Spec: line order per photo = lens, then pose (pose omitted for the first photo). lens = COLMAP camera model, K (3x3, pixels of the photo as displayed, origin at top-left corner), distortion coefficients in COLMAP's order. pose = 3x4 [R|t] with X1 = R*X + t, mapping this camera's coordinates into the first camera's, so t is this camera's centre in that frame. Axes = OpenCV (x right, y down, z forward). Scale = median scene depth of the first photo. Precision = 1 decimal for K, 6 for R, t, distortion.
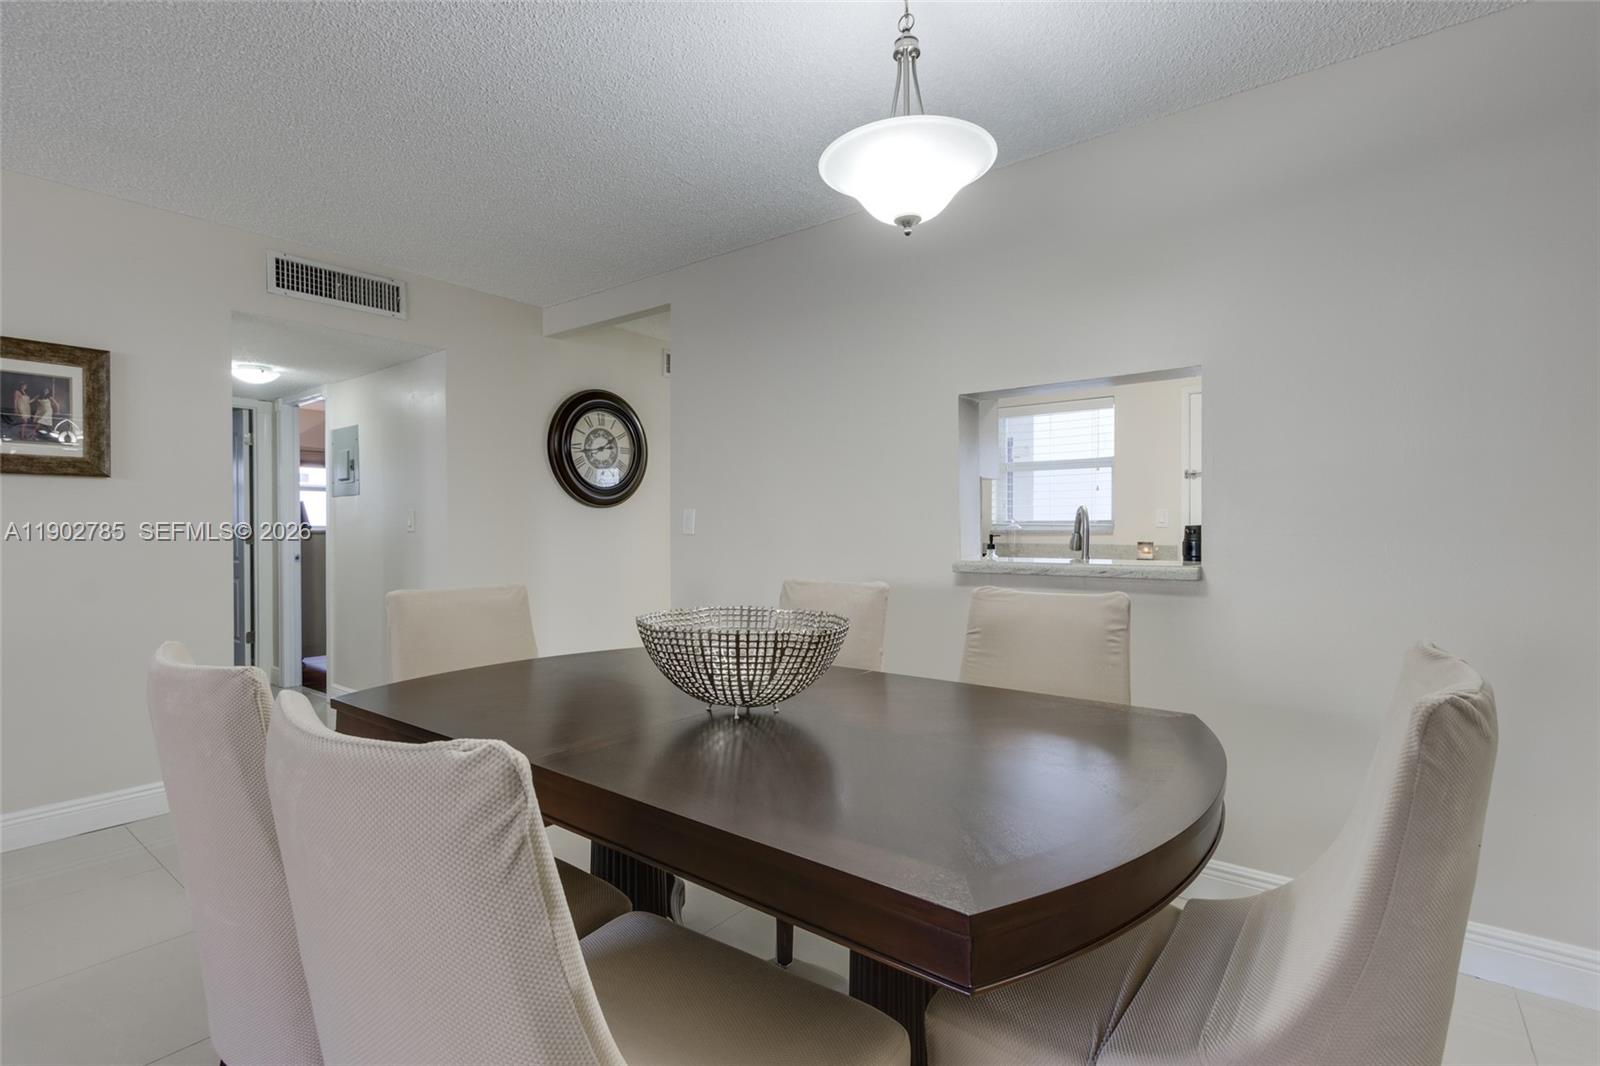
lens RADIAL K [[727.8, 0, 813.8], [0, 727.8, 532.3], [0, 0, 1]] dist [-0.007251, -0.000215]
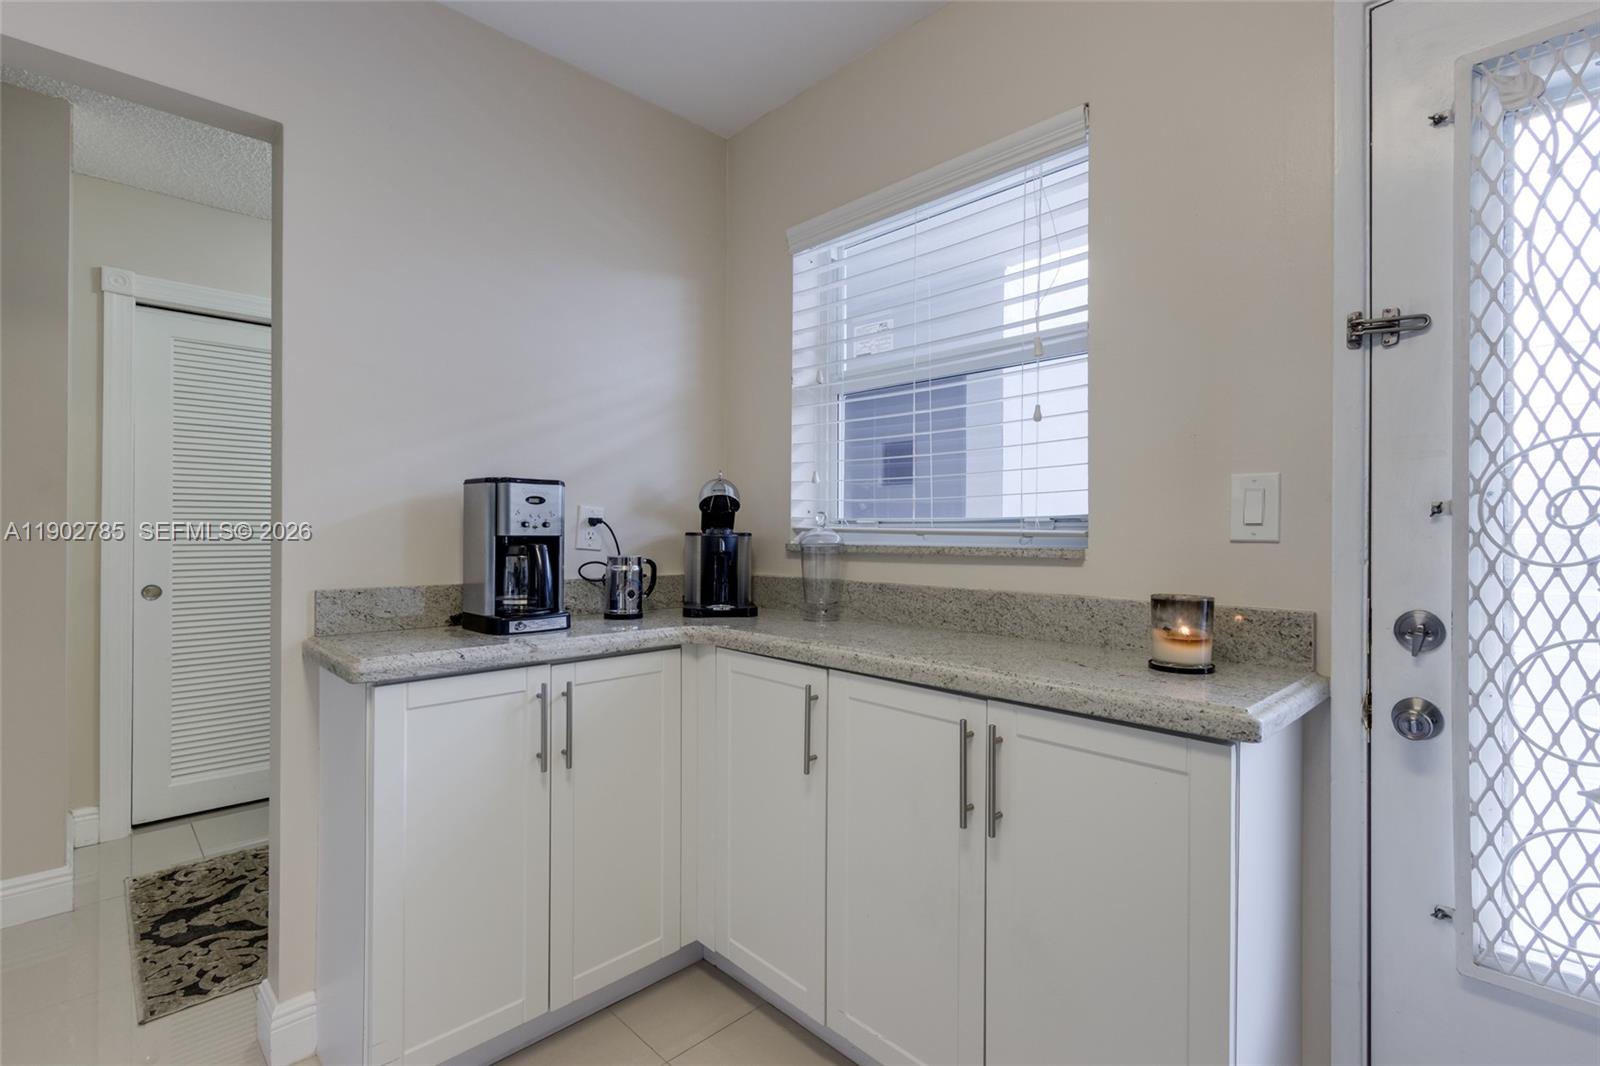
lens RADIAL K [[727.8, 0, 797.8], [0, 727.8, 527.8], [0, 0, 1]] dist [-0.007251, -0.000215]
pose [[0.987437, -0.001681, -0.158003, 0.379442], [0.000773, 0.999983, -0.005811, -0.010910], [0.158010, 0.005616, 0.987422, 0.757099]]
